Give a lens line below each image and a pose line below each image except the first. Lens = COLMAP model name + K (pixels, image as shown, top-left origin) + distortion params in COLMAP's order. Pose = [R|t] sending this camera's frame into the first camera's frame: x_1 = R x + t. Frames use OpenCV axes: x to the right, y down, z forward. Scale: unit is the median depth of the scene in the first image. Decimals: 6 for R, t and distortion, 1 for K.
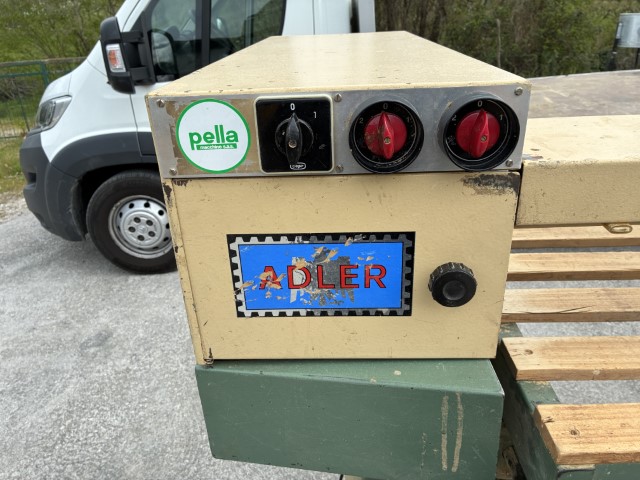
lens RADIAL K [[481.3, 0, 322.2], [0, 481.3, 240.8], [0, 0, 1]] dist [0.075913, -0.105218]
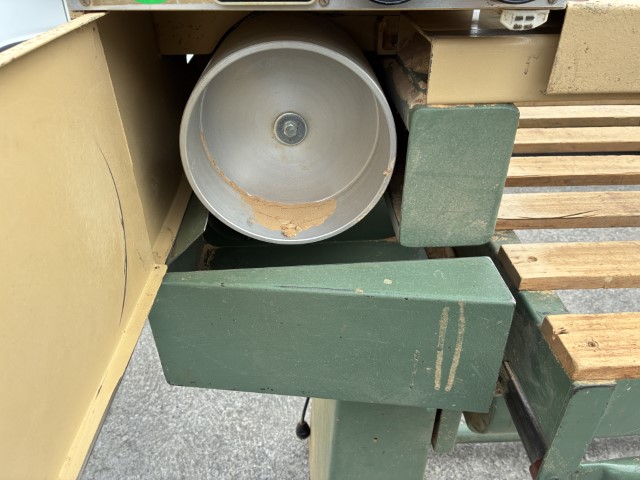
lens RADIAL K [[492.4, 0, 323.3], [0, 492.4, 241.4], [0, 0, 1]] dist [0.009492, -0.000454]
pose [[0.996686, -0.005998, 0.081121, -0.022285], [-0.005734, 0.989616, 0.143619, 0.076834], [-0.081140, -0.143608, 0.986303, 0.173576]]
